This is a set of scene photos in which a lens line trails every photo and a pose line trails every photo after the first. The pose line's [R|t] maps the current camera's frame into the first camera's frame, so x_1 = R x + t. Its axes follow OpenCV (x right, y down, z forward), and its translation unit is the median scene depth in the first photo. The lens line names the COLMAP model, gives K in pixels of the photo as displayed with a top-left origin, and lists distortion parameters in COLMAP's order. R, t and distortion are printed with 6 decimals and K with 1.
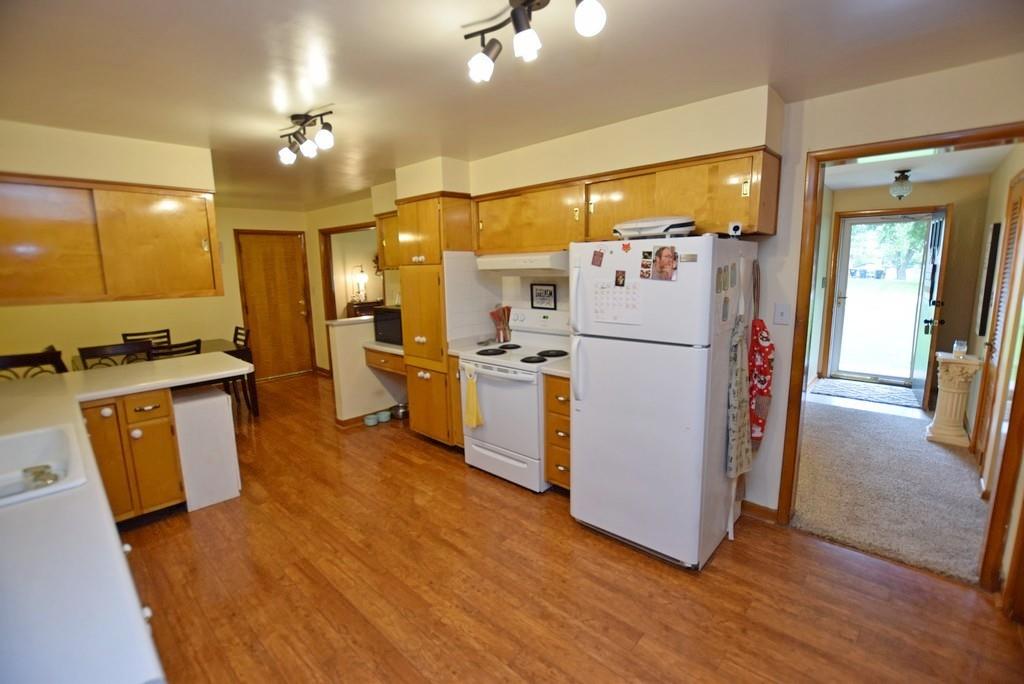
lens RADIAL K [[451.3, 0, 517.3], [0, 451.3, 341.1], [0, 0, 1]] dist [-0.025956, 0.001417]
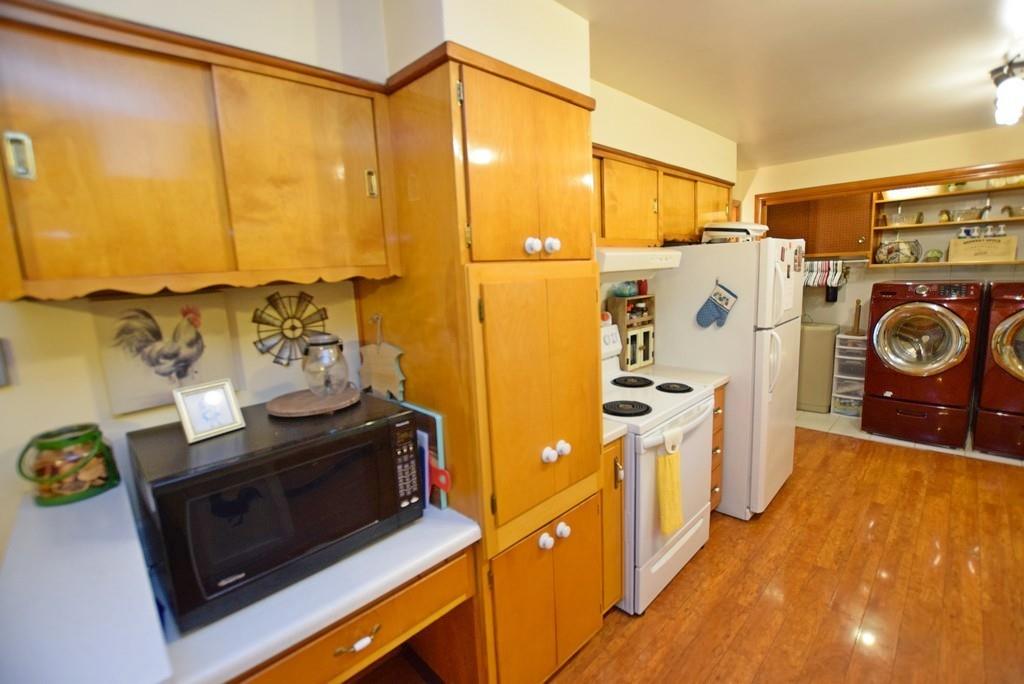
lens RADIAL K [[451.3, 0, 517.3], [0, 451.3, 341.1], [0, 0, 1]] dist [-0.025956, 0.001417]
pose [[0.040239, -0.136441, 0.989831, -0.764316], [0.203934, 0.970902, 0.125541, -0.197382], [-0.978157, 0.196808, 0.066893, 1.283083]]
